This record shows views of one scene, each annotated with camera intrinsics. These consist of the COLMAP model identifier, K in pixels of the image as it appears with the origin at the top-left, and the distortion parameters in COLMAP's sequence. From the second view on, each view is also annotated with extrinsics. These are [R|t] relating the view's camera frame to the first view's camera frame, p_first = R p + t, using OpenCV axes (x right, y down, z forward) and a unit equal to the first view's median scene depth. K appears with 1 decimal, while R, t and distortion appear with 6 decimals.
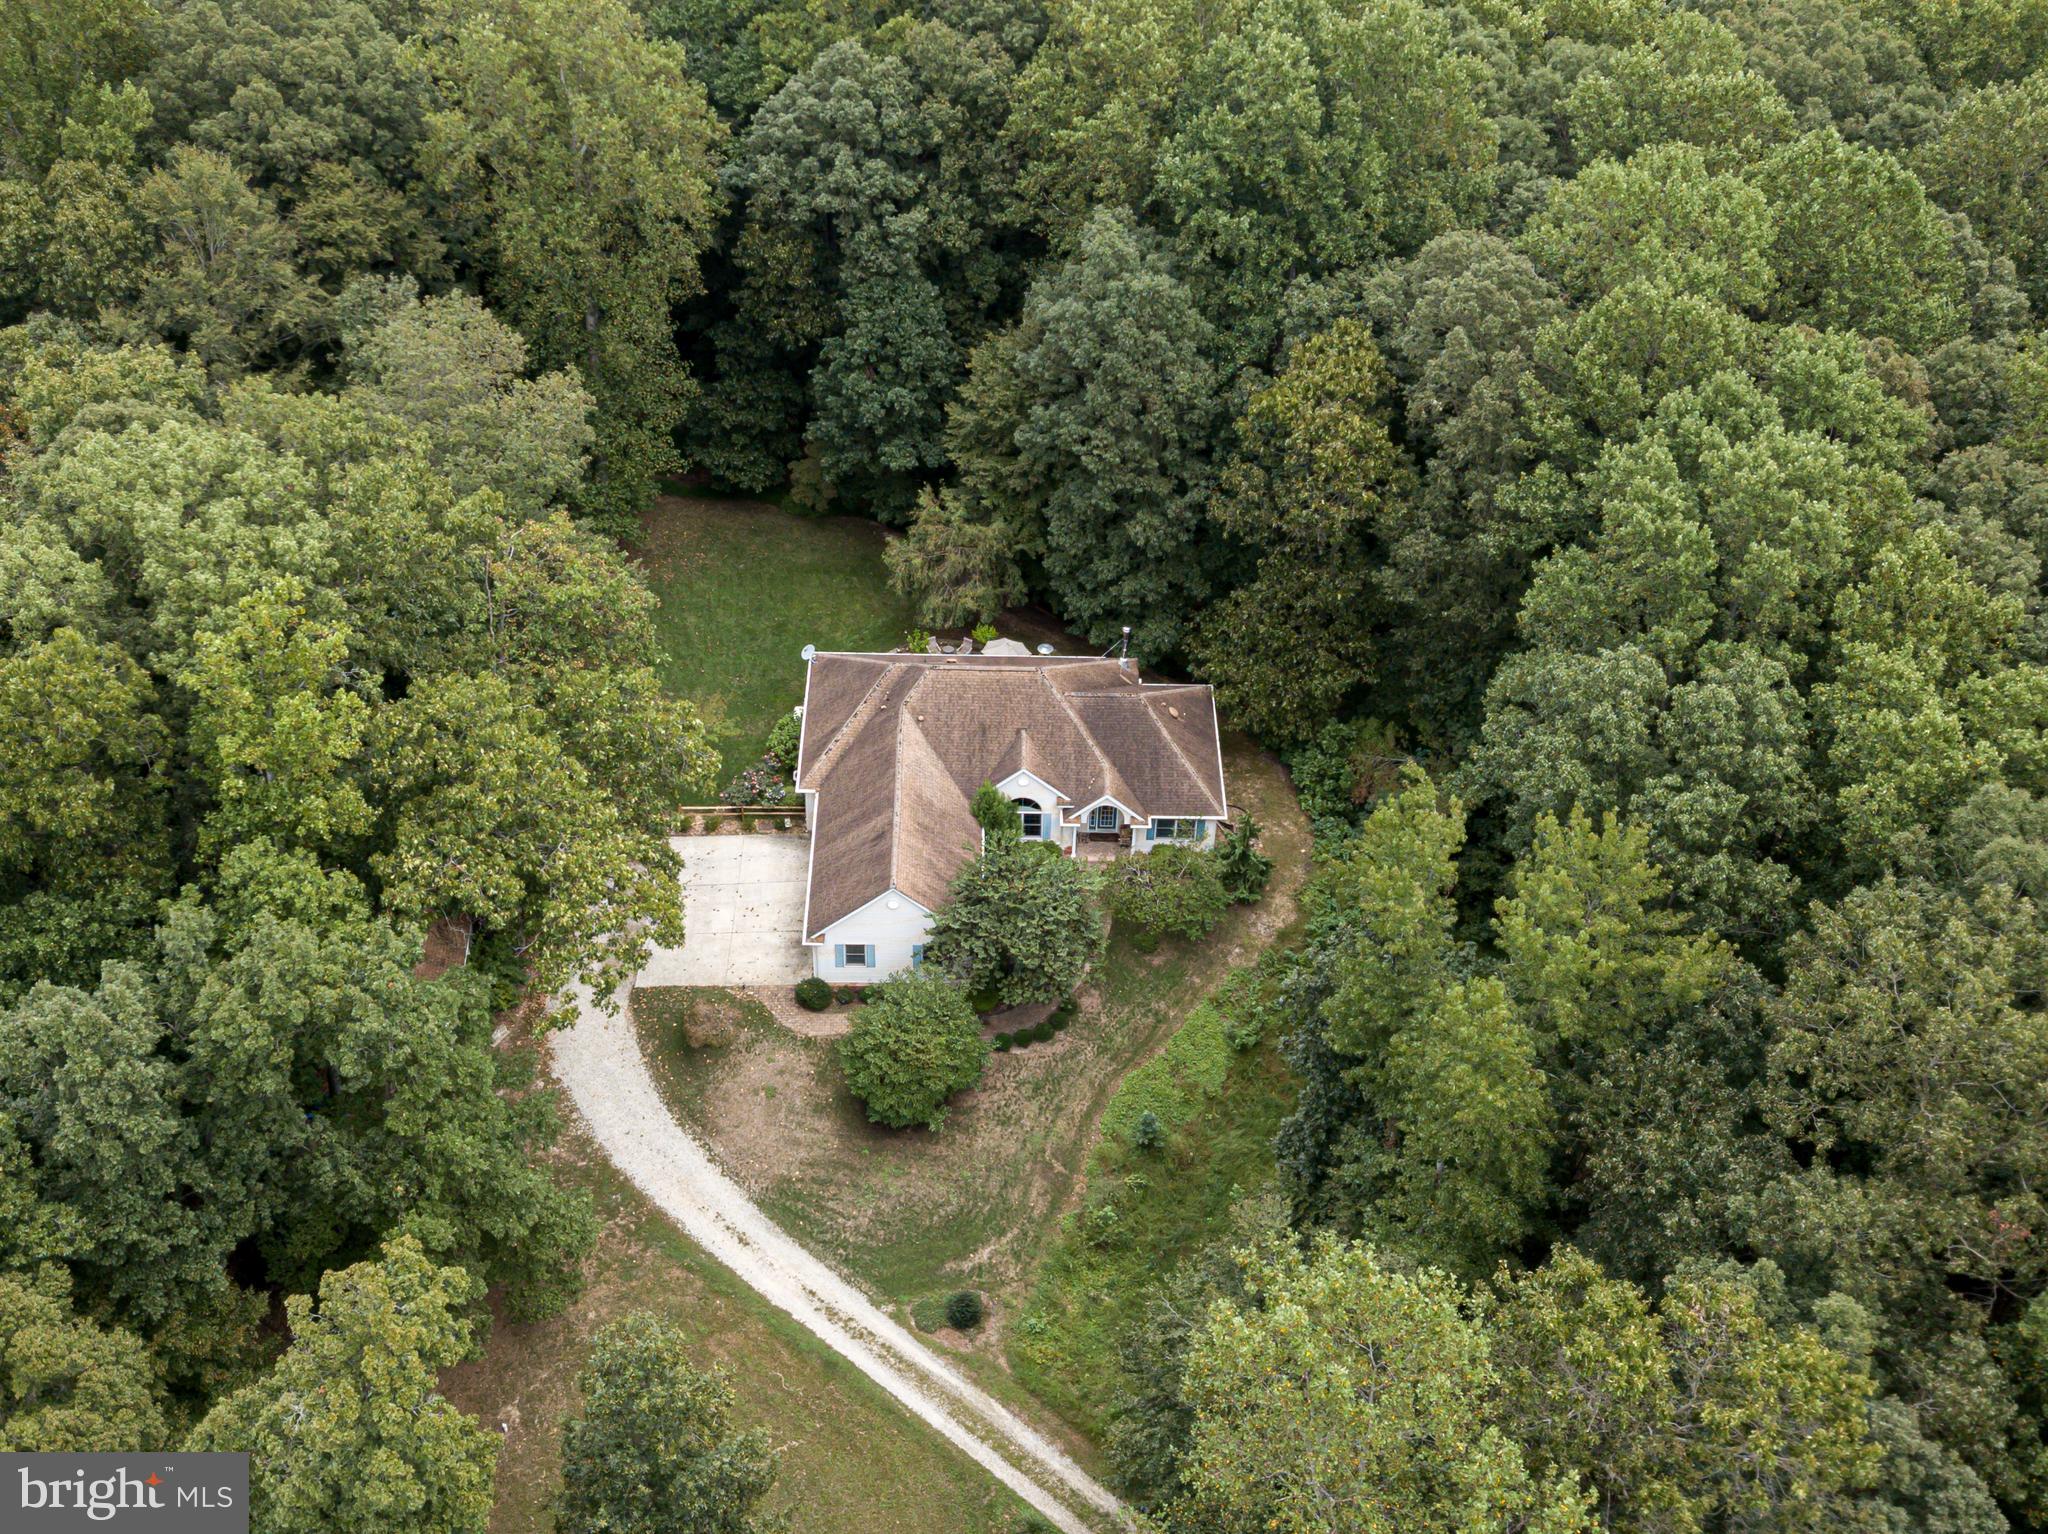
lens RADIAL K [[2302.0, 0, 1018.9], [0, 2302.0, 811.4], [0, 0, 1]] dist [0.194318, -0.019688]
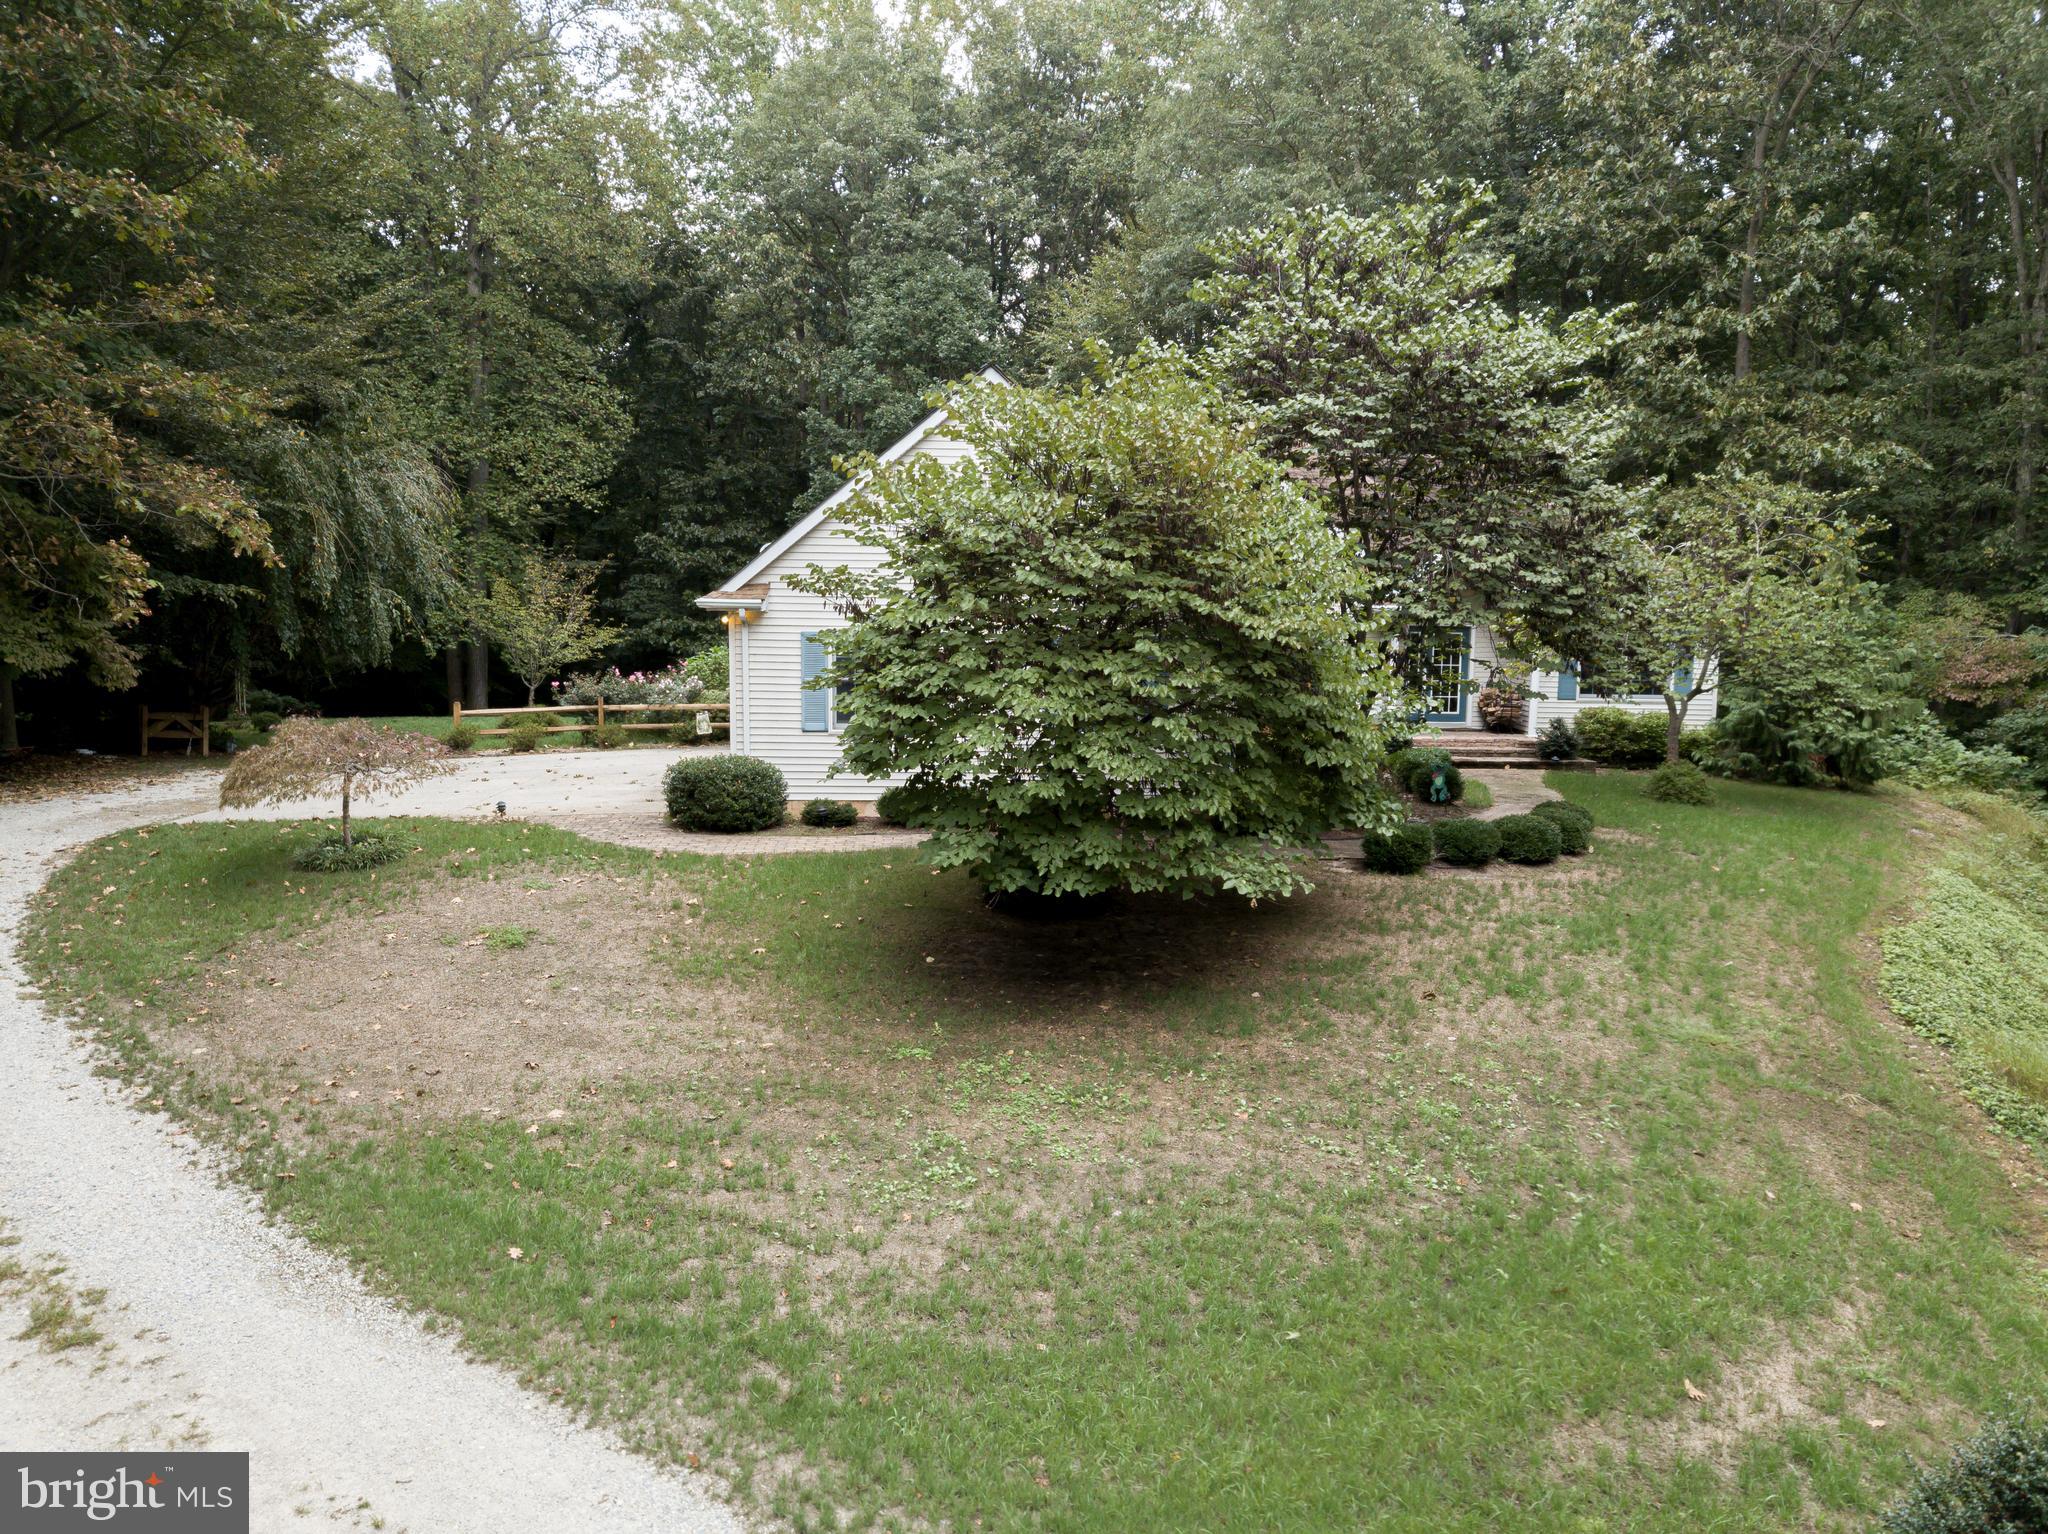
lens RADIAL K [[1572.4, 0, 1012.6], [0, 1572.4, 781.3], [0, 0, 1]] dist [0.004479, 0.002913]
pose [[0.999013, -0.015445, 0.041649, -0.056024], [0.036296, 0.824364, -0.564895, 0.183316], [-0.025609, 0.565849, 0.824111, 0.776530]]
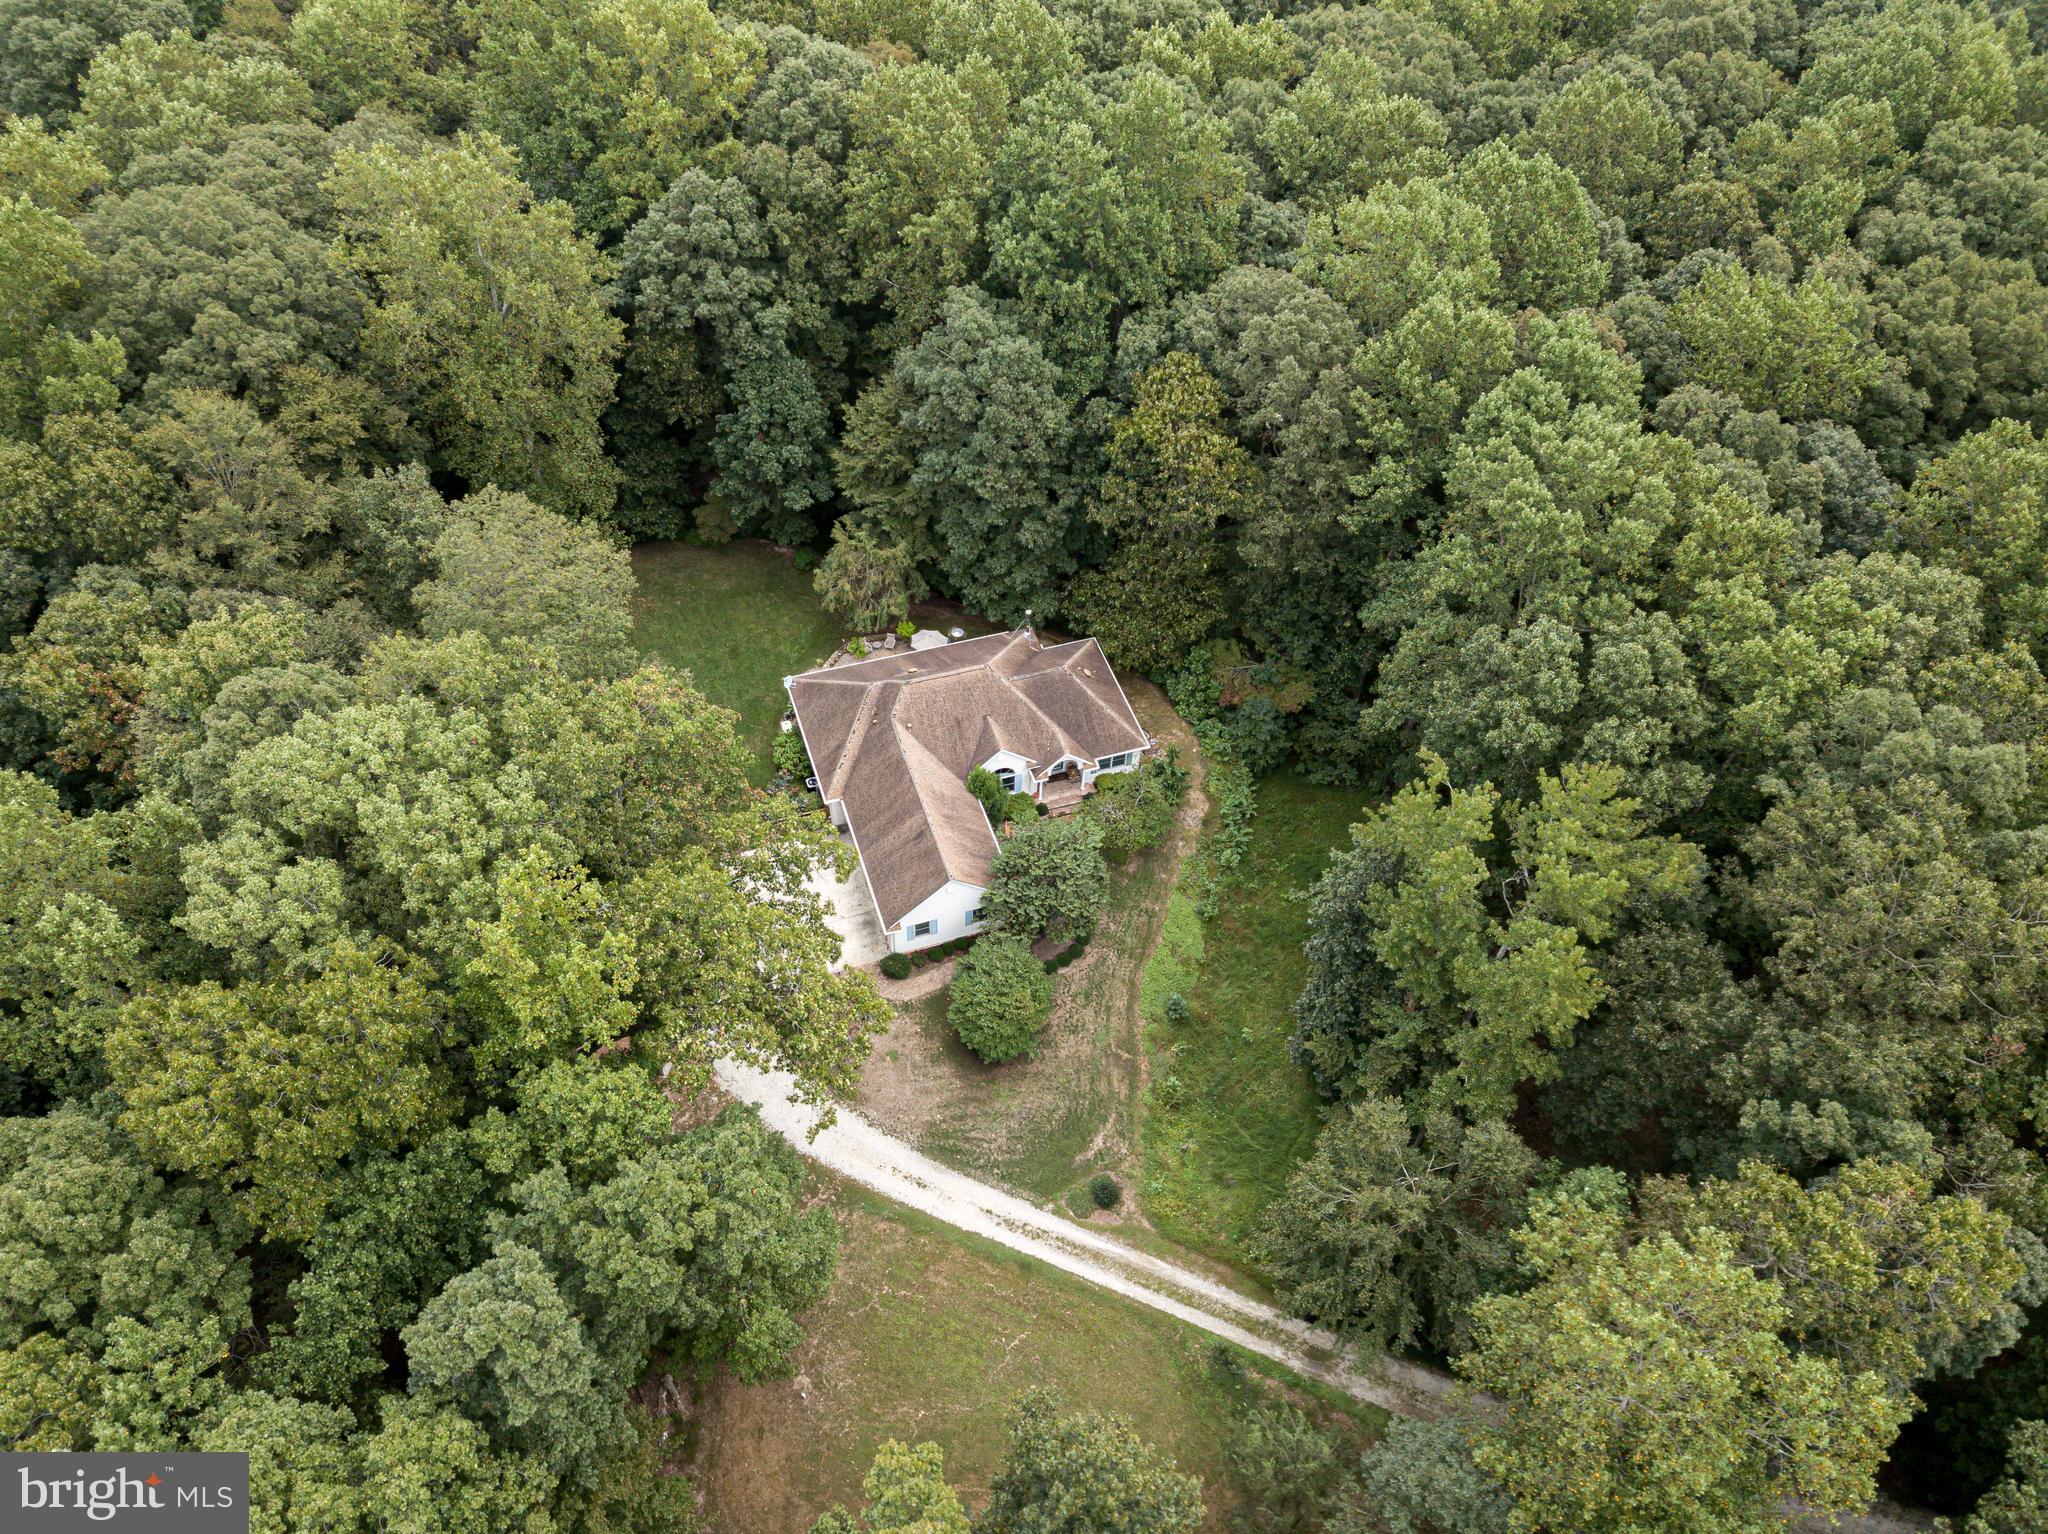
lens RADIAL K [[1509.8, 0, 1017.1], [0, 1509.8, 799.7], [0, 0, 1]] dist [0.072549, 0.001871]
pose [[0.952586, -0.236715, 0.191171, -0.153426], [0.201988, 0.961850, 0.184514, -0.141394], [-0.227555, -0.137151, 0.964058, 0.177314]]
